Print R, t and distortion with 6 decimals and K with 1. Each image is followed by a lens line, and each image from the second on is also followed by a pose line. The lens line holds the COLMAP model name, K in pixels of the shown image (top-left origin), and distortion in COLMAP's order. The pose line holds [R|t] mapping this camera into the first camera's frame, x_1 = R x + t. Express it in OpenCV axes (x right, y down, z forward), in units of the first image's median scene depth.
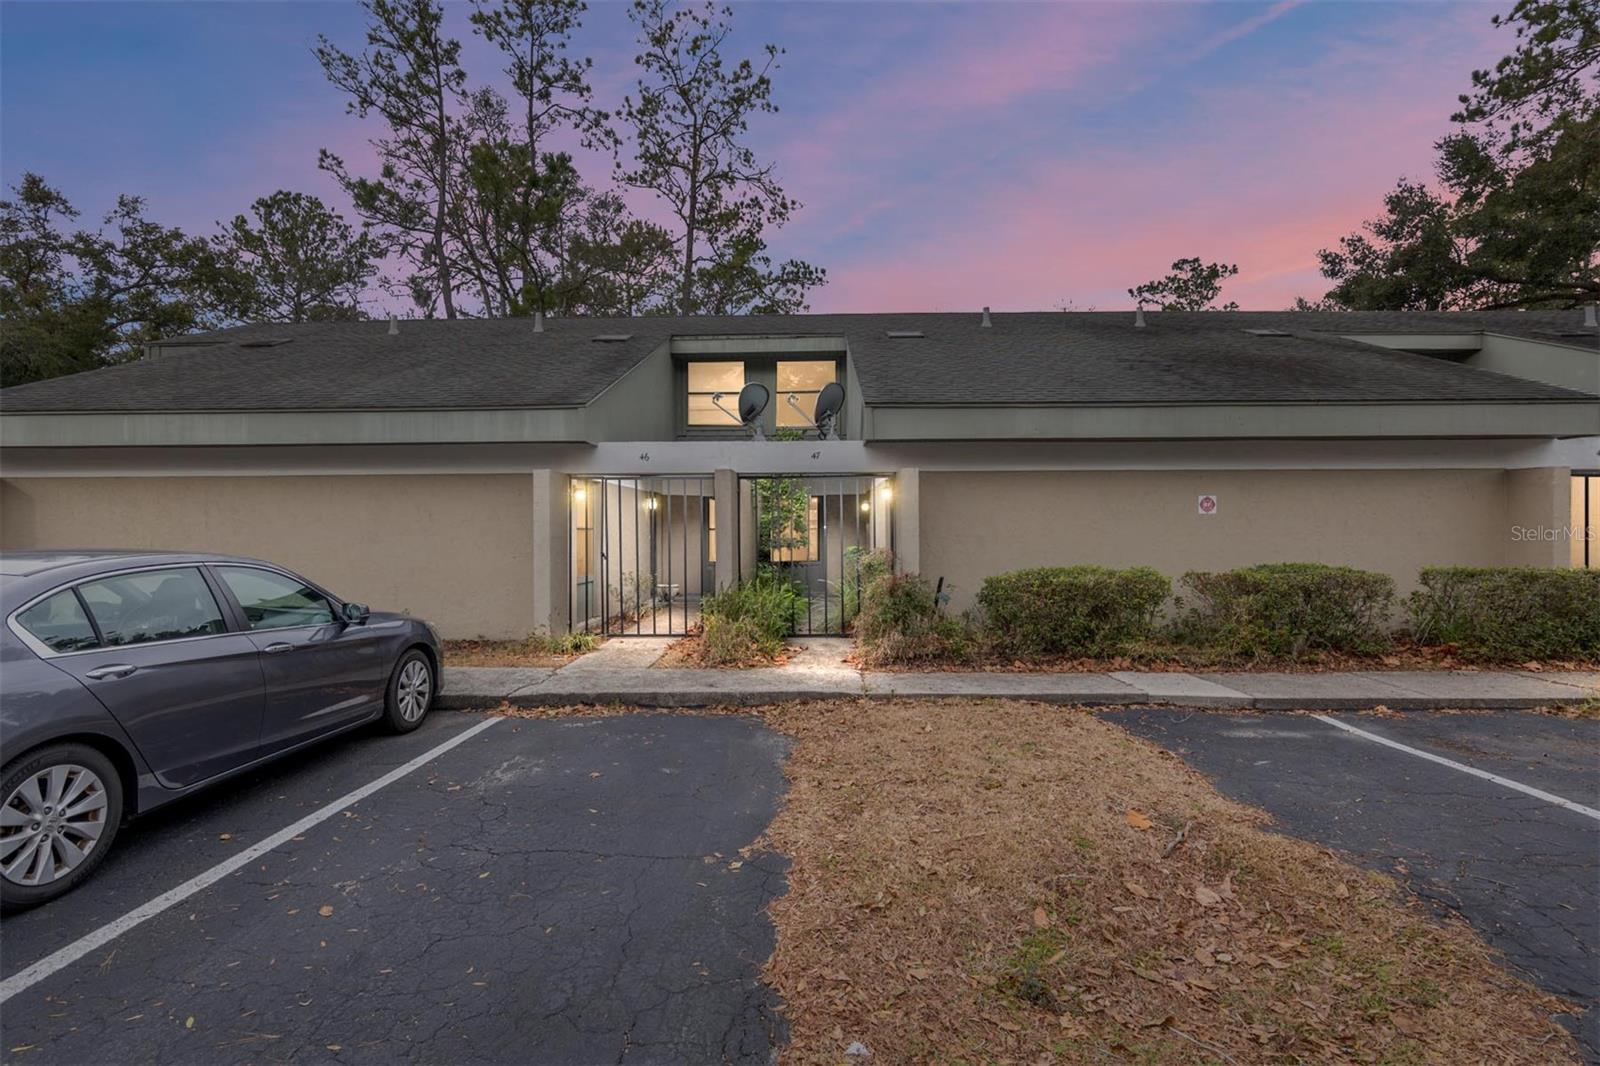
lens RADIAL K [[747.4, 0, 804.9], [0, 747.4, 541.4], [0, 0, 1]] dist [-0.015321, 0.002136]
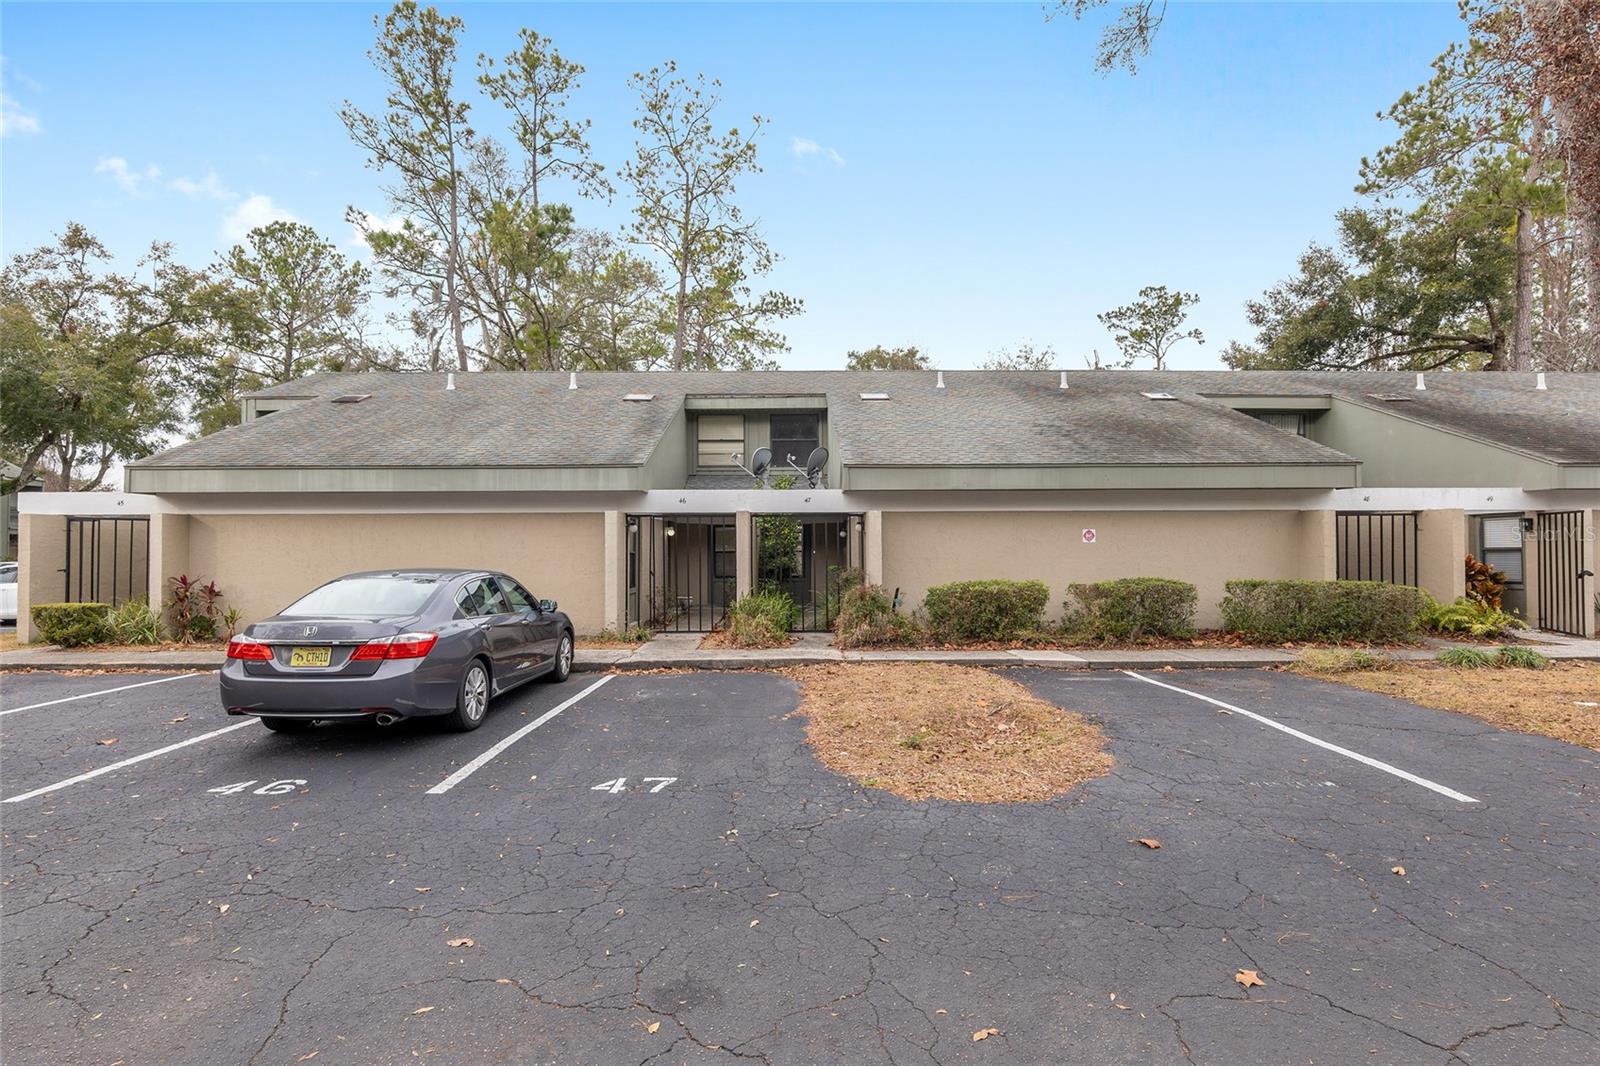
lens RADIAL K [[747.0, 0, 789.8], [0, 747.0, 530.4], [0, 0, 1]] dist [-0.006114, -0.000671]
pose [[0.999941, -0.000563, 0.010815, -0.010759], [0.000994, 0.999203, -0.039893, -0.001302], [-0.010784, 0.039901, 0.999145, -0.120782]]
